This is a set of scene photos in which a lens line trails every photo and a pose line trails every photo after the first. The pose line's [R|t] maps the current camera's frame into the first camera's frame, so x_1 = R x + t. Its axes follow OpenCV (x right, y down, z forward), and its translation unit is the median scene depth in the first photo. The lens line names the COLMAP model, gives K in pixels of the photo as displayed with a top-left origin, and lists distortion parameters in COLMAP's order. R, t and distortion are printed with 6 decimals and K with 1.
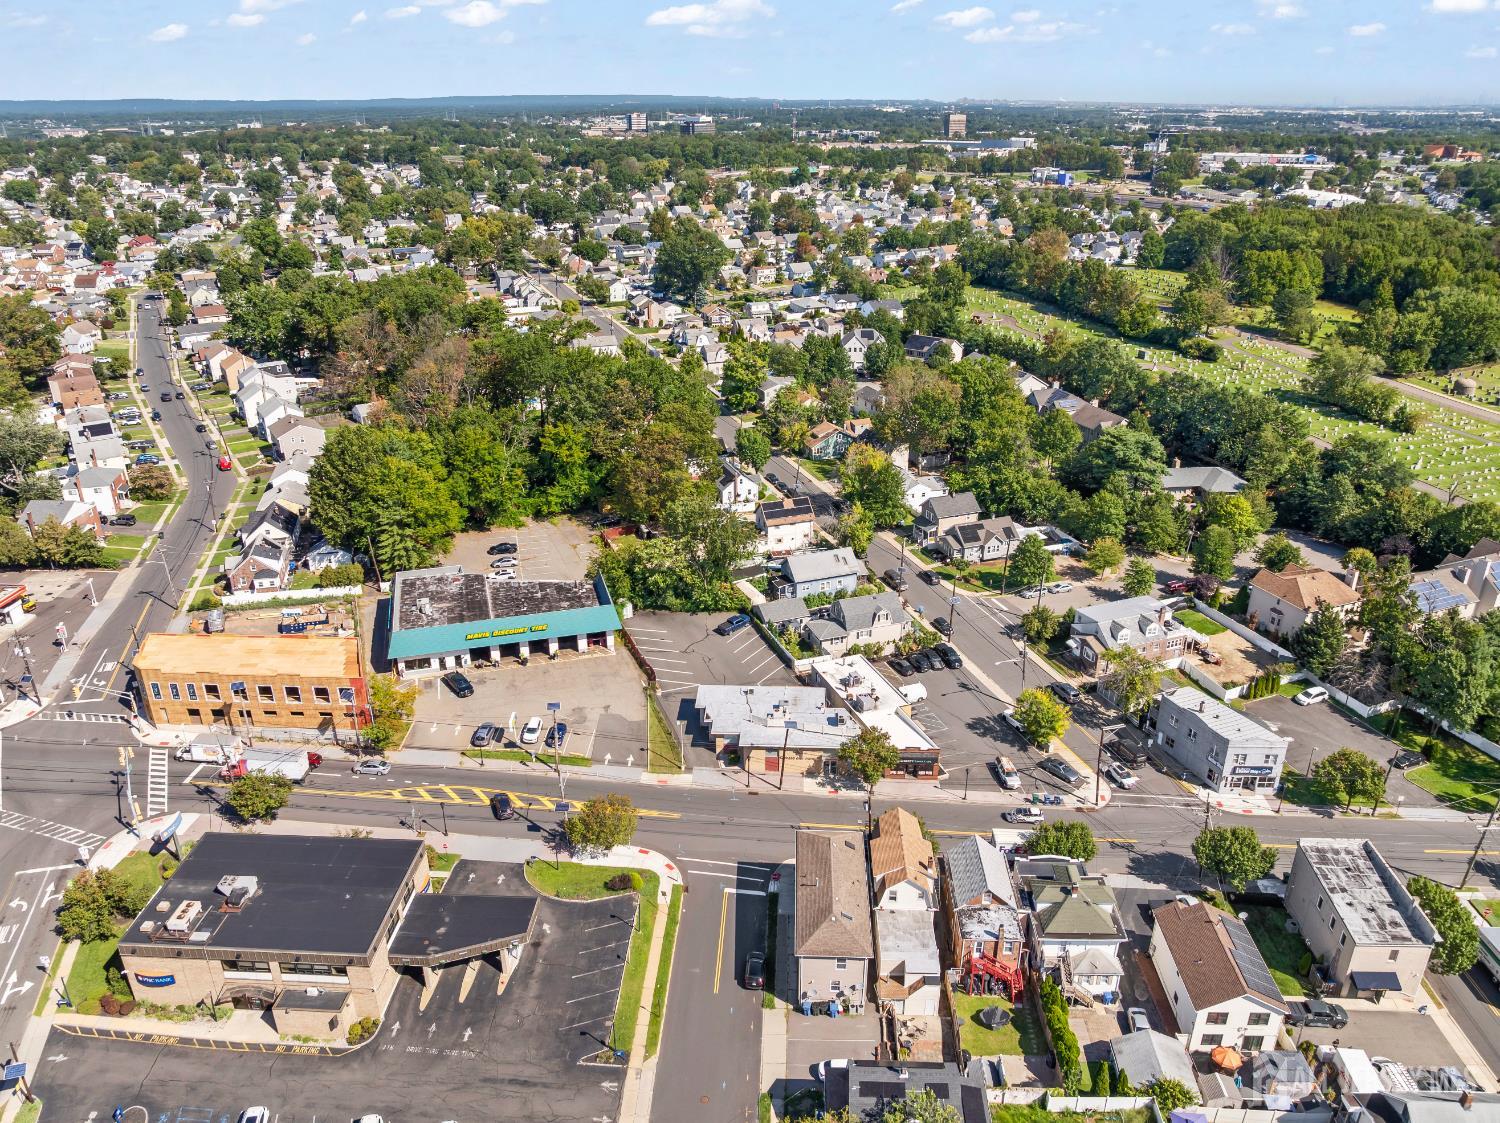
lens RADIAL K [[1123.5, 0, 780.7], [0, 1123.5, 563.2], [0, 0, 1]] dist [-0.029792, 0.004813]
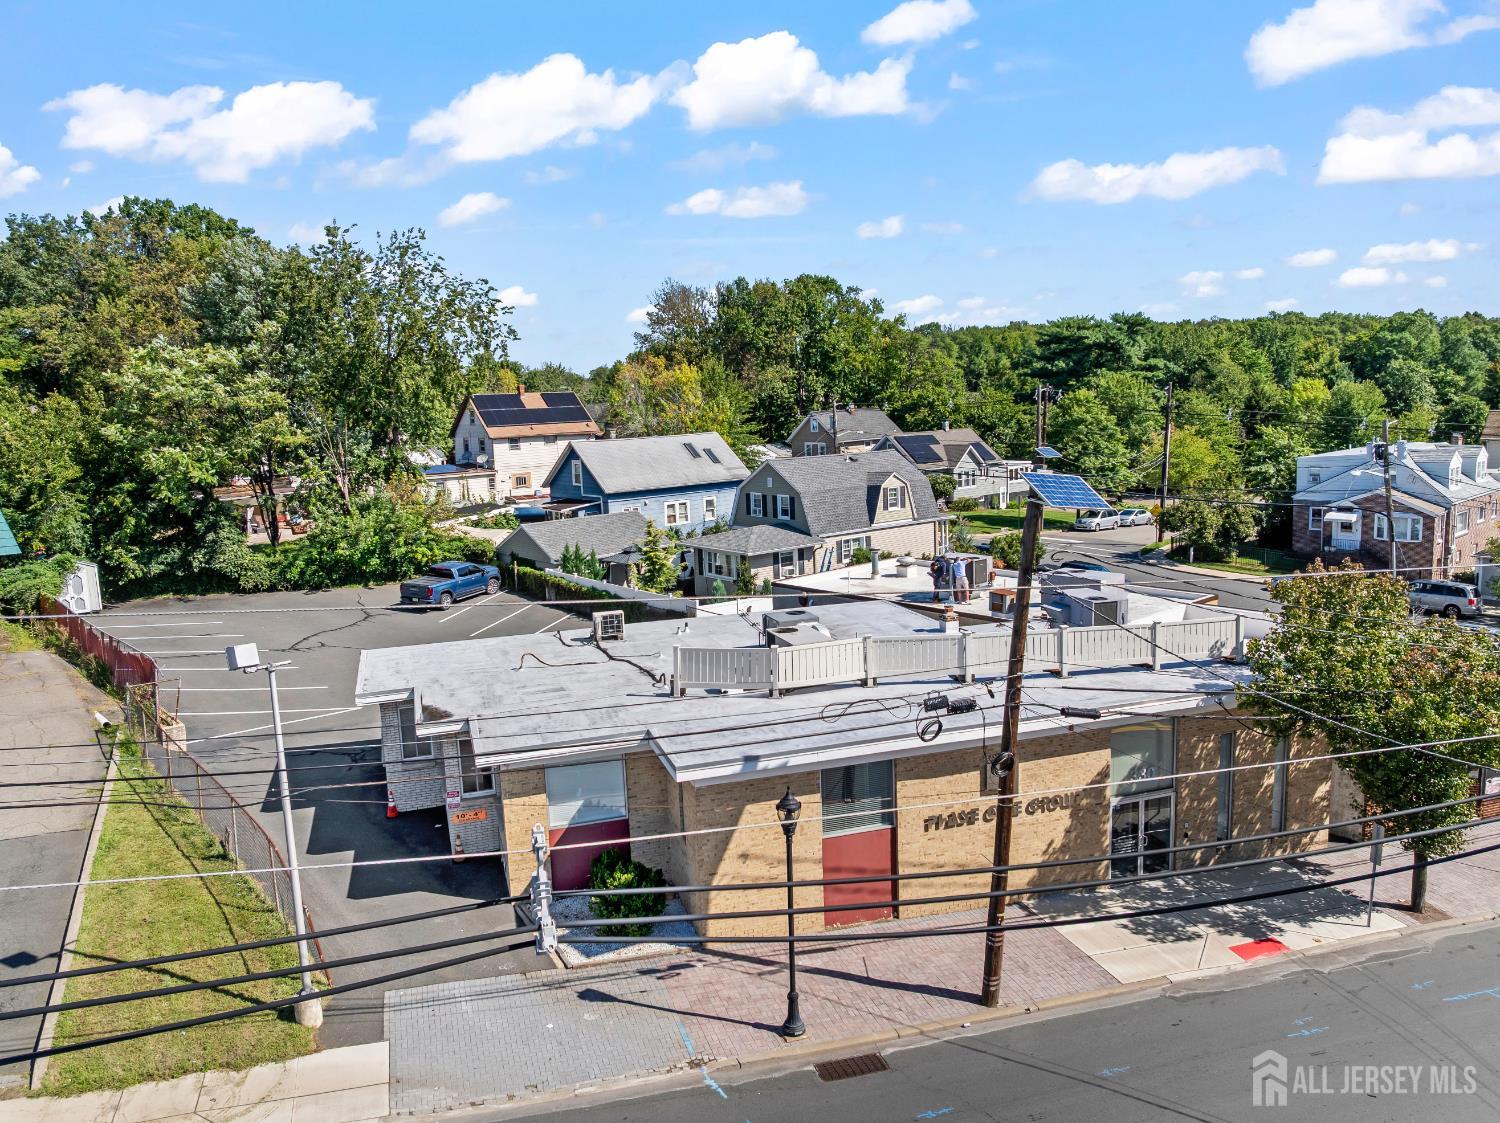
lens RADIAL K [[1123.5, 0, 780.7], [0, 1123.5, 563.2], [0, 0, 1]] dist [-0.029792, 0.004813]
pose [[0.938367, -0.081101, 0.335991, -0.071680], [0.167615, 0.956905, -0.237145, 0.166879], [-0.302279, 0.278846, 0.911522, 0.807640]]
